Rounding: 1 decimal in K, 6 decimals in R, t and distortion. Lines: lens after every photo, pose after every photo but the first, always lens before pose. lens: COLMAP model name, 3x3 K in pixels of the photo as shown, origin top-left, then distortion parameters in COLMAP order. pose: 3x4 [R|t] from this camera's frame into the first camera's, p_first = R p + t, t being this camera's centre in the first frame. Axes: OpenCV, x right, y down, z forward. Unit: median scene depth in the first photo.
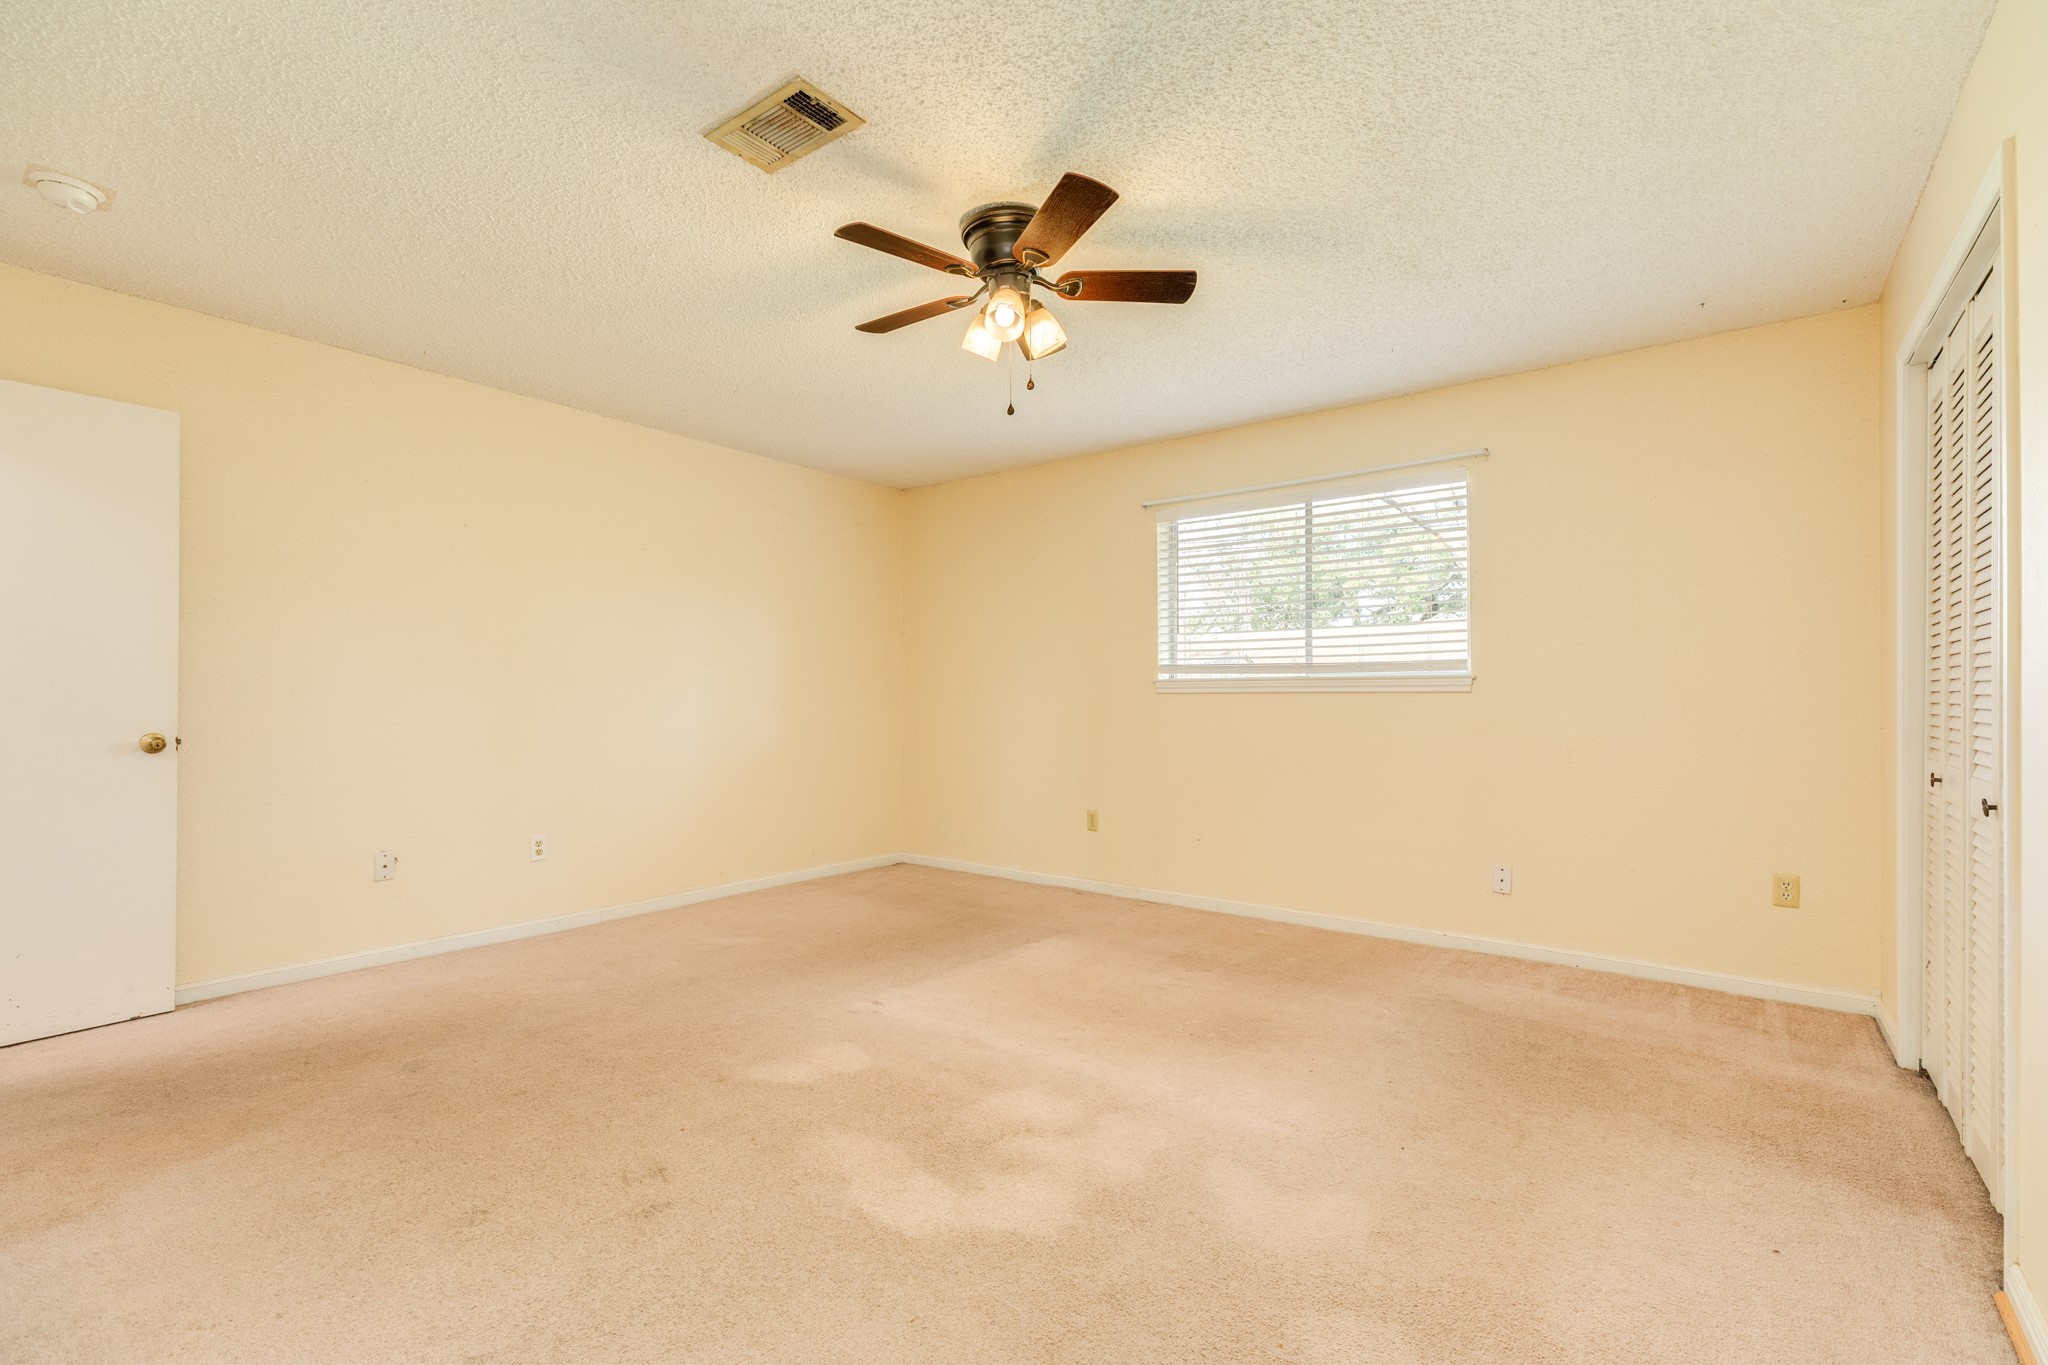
lens RADIAL K [[914.6, 0, 1021.7], [0, 914.6, 681.1], [0, 0, 1]] dist [0.007105, -0.000876]
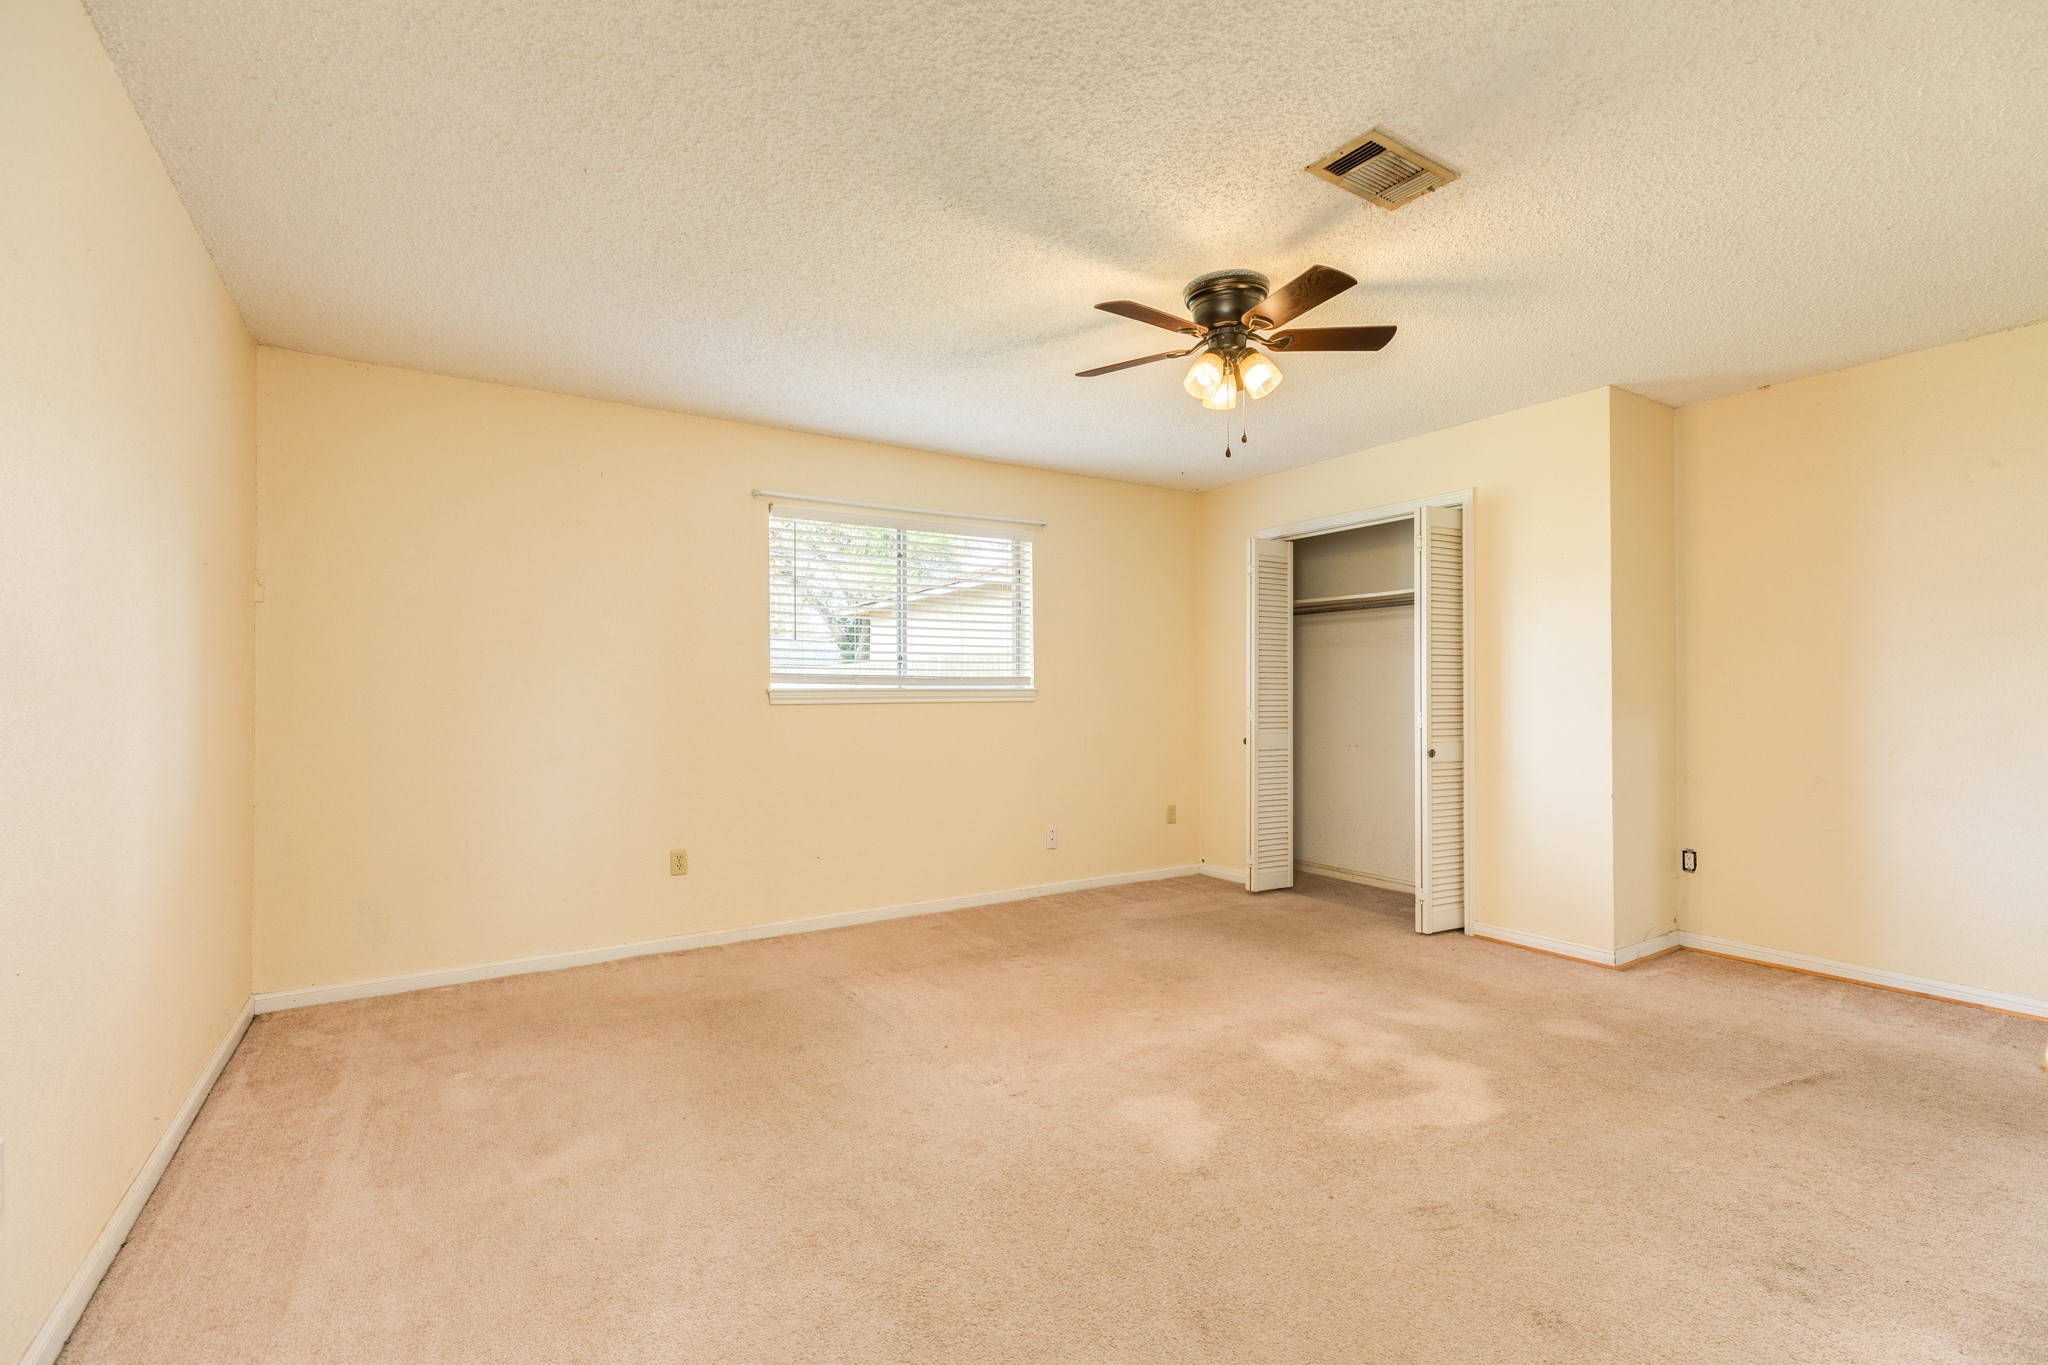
lens RADIAL K [[914.6, 0, 1023.7], [0, 914.6, 668.7], [0, 0, 1]] dist [0.007105, -0.000876]
pose [[0.339235, 0.029943, 0.940225, -0.708962], [-0.005069, 0.999537, -0.030003, 0.004117], [-0.940688, 0.005413, 0.339229, 0.524588]]
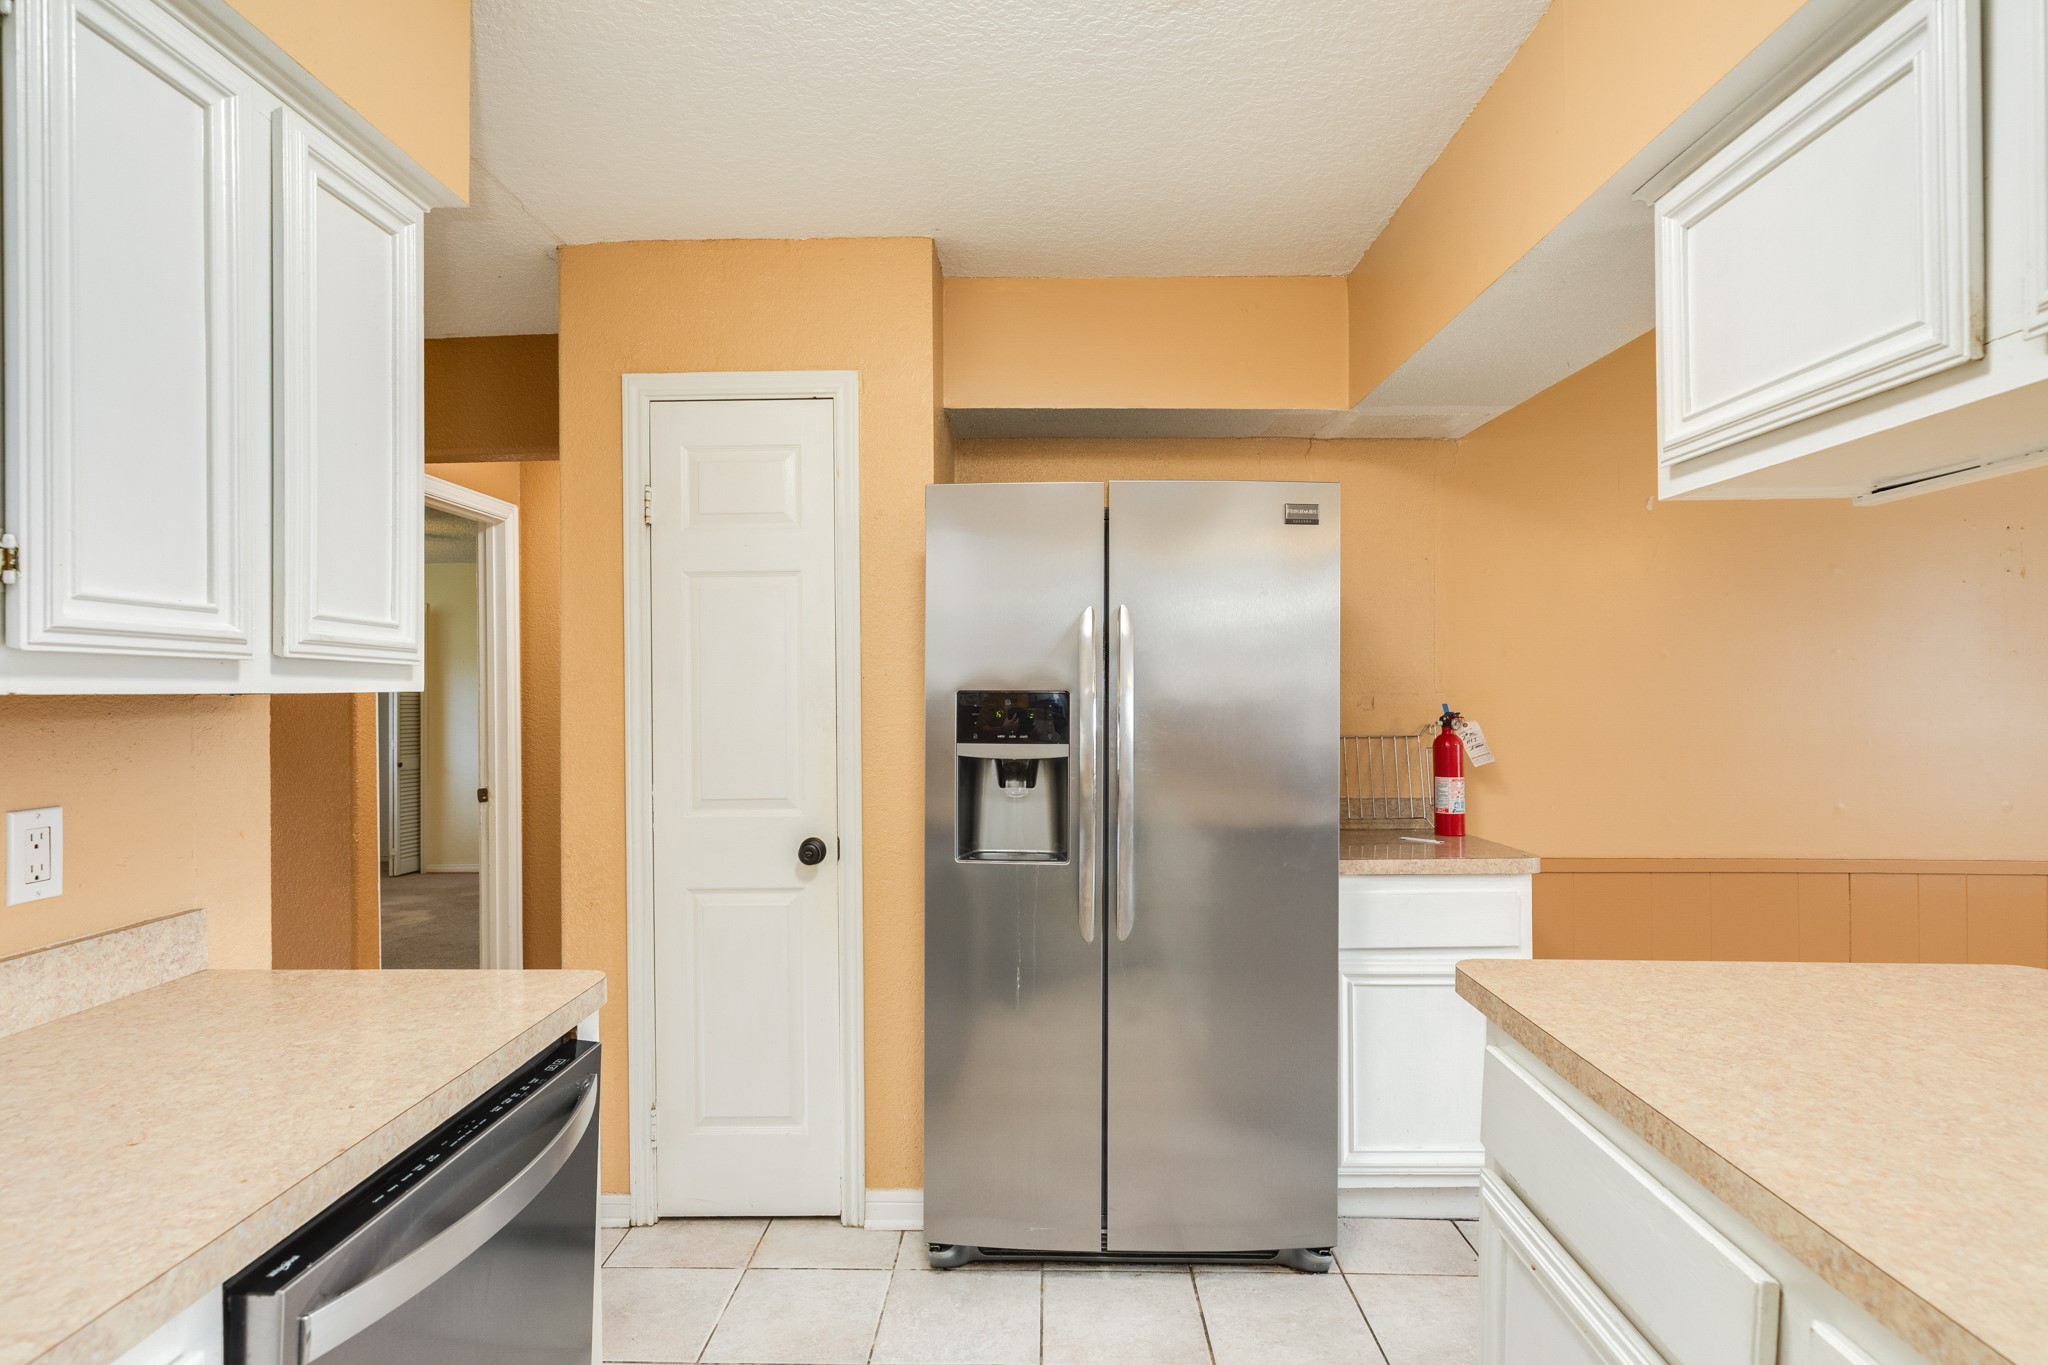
lens RADIAL K [[1026.4, 0, 1020.7], [0, 1026.4, 701.3], [0, 0, 1]] dist [-0.002461, 0.000731]
pose [[-0.586524, 0.007918, 0.809893, -1.746458], [0.010535, 0.999942, -0.002146, -0.033694], [-0.809864, 0.007274, -0.586573, 0.620803]]
